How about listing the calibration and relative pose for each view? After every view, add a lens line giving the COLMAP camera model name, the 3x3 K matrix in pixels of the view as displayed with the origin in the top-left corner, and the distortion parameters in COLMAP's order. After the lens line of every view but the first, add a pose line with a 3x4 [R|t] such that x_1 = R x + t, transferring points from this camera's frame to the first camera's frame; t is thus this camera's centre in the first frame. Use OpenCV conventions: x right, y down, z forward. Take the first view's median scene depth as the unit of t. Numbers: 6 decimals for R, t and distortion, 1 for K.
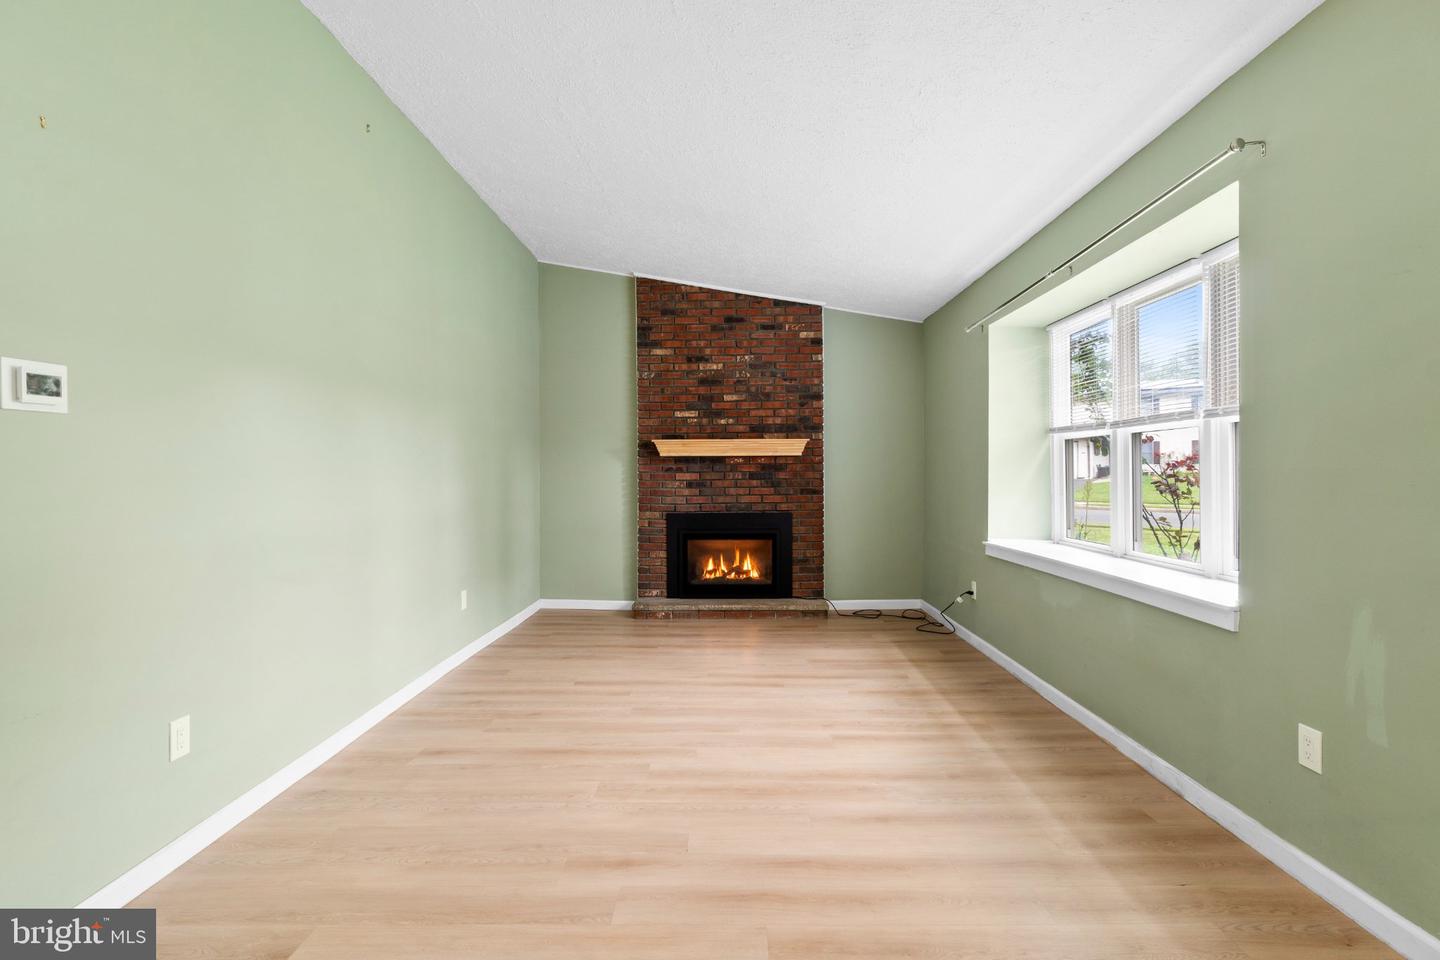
lens RADIAL K [[764.1, 0, 716.9], [0, 764.1, 479.3], [0, 0, 1]] dist [0.002947, 0.000358]
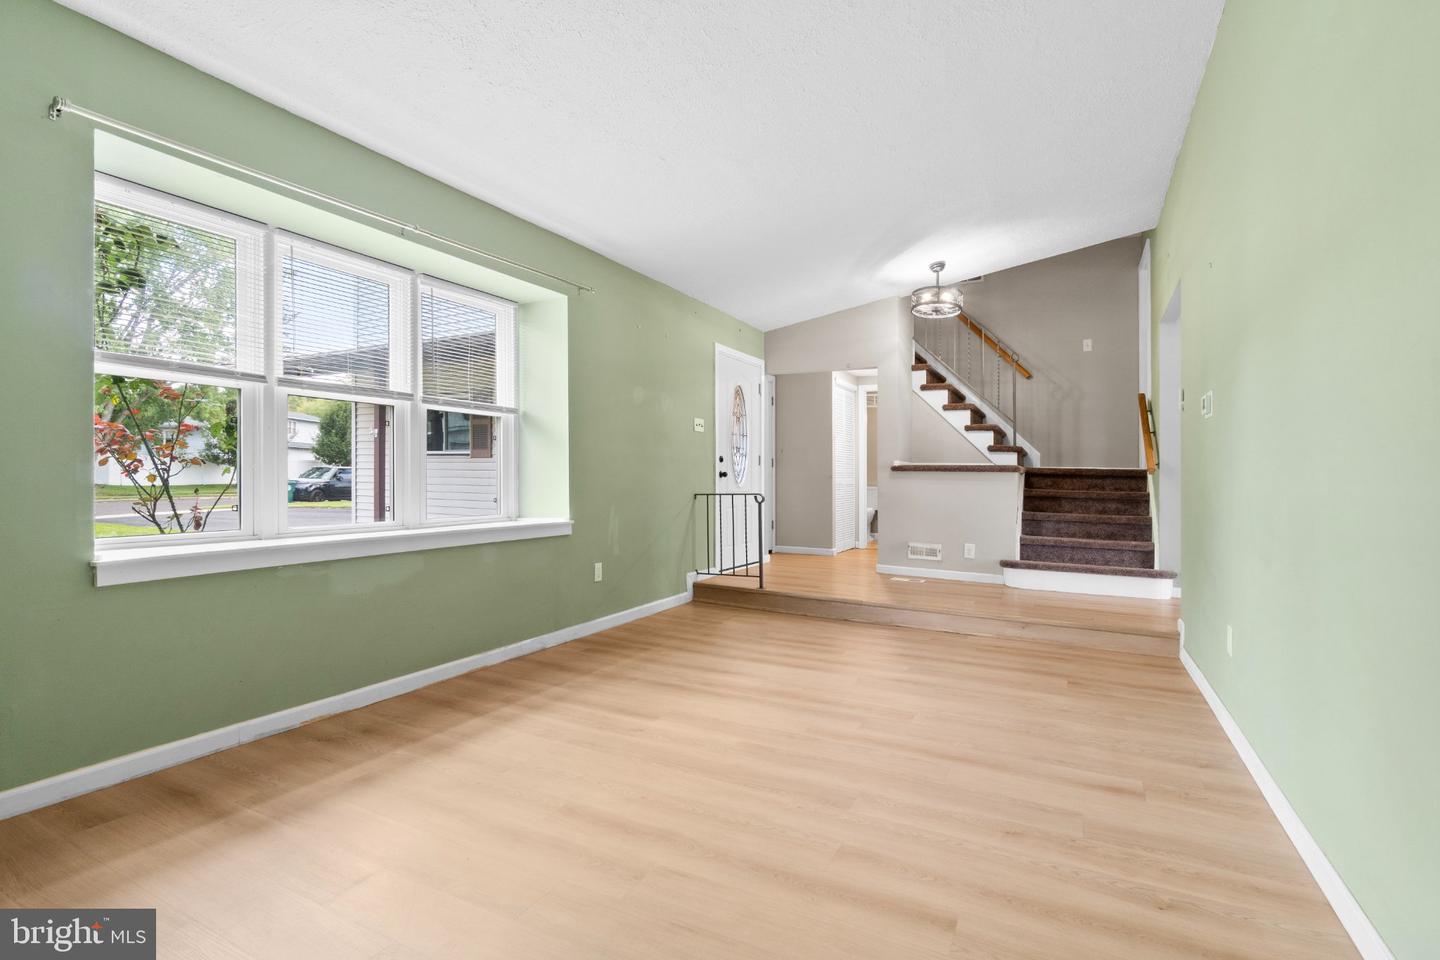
lens RADIAL K [[664.5, 0, 718.3], [0, 664.5, 471.9], [0, 0, 1]] dist [-0.000154, 0.000234]
pose [[-0.894180, -0.005123, 0.447678, -0.294363], [-0.005903, 0.999983, -0.000348, 0.030921], [-0.447668, -0.002954, -0.894195, 1.757263]]
